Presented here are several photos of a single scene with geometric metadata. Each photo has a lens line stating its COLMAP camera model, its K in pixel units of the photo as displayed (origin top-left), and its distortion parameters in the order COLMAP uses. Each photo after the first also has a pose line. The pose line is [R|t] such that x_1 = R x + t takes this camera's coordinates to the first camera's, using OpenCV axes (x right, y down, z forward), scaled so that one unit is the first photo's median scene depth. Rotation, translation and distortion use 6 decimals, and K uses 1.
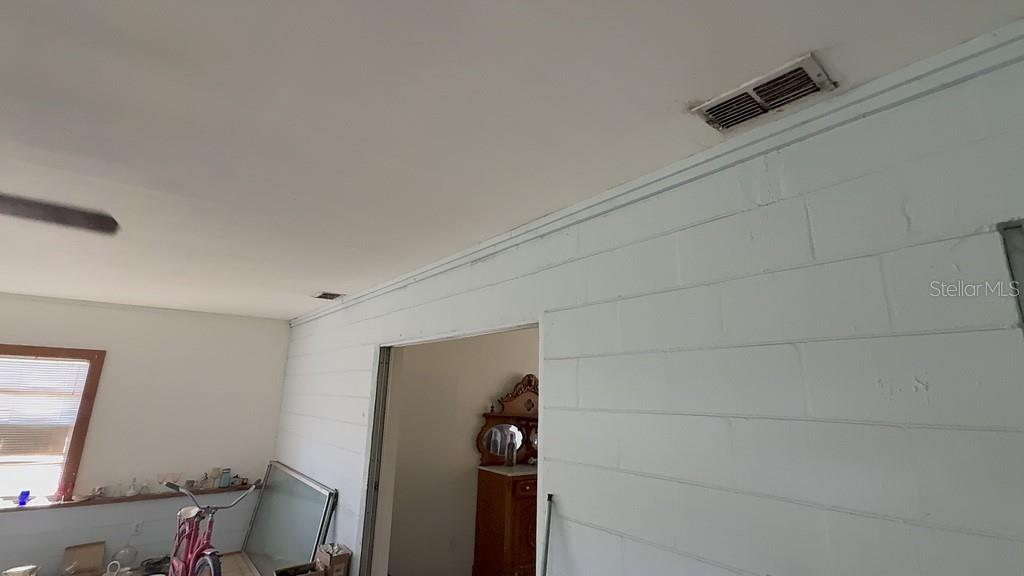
lens RADIAL K [[463.7, 0, 512.0], [0, 463.7, 288.0], [0, 0, 1]] dist [0.001043, 0.013265]
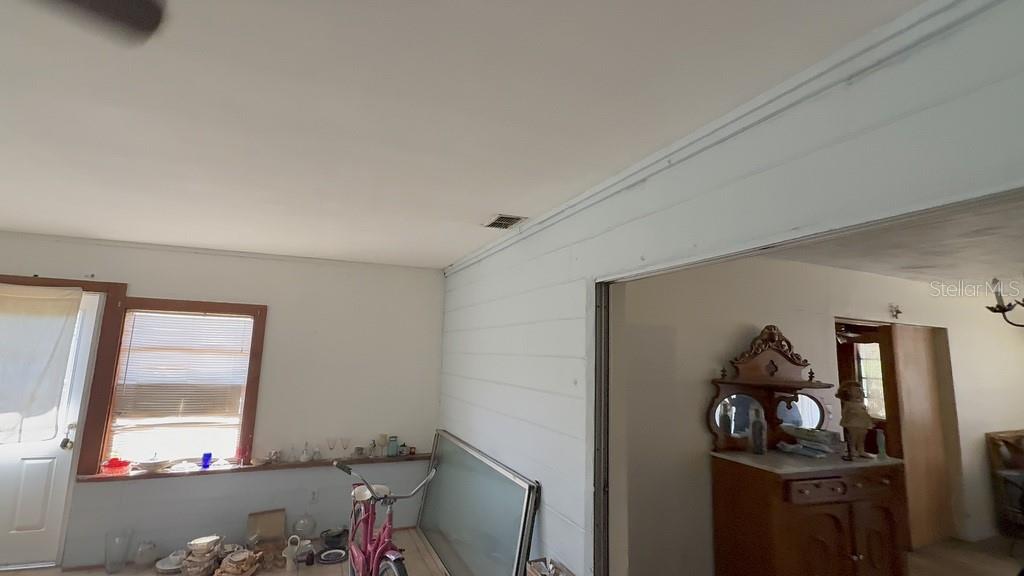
lens RADIAL K [[463.7, 0, 512.0], [0, 463.7, 288.0], [0, 0, 1]] dist [0.001043, 0.013265]
pose [[0.967772, -0.035657, -0.249289, -0.205135], [0.056068, 0.995587, 0.075258, 0.067960], [0.245506, -0.086810, 0.965500, 0.284439]]
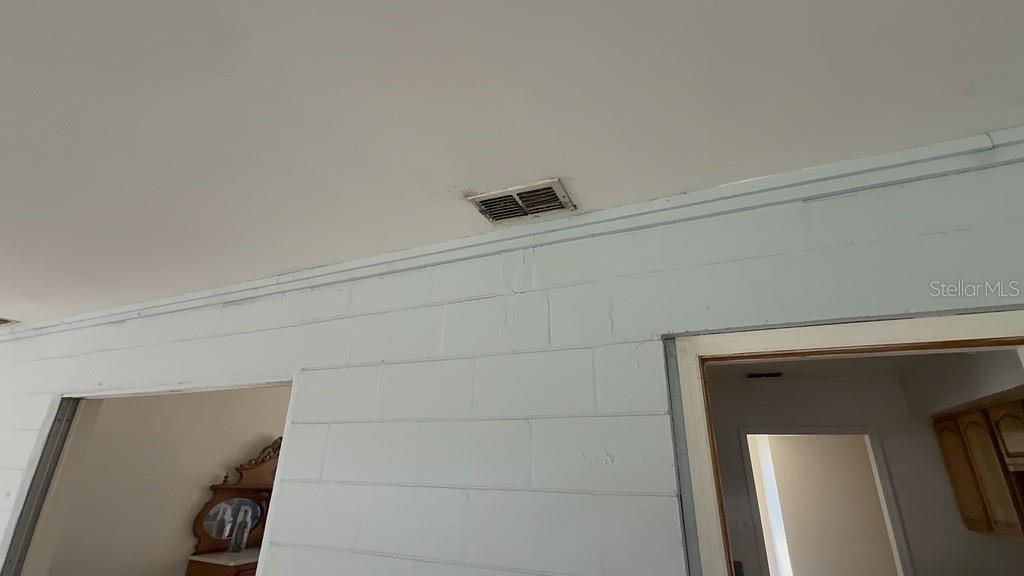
lens RADIAL K [[463.7, 0, 512.0], [0, 463.7, 288.0], [0, 0, 1]] dist [0.001043, 0.013265]
pose [[0.895703, 0.155969, 0.416401, 0.019147], [-0.102202, 0.983605, -0.148582, -0.006970], [-0.432748, 0.090529, 0.896958, -0.004721]]
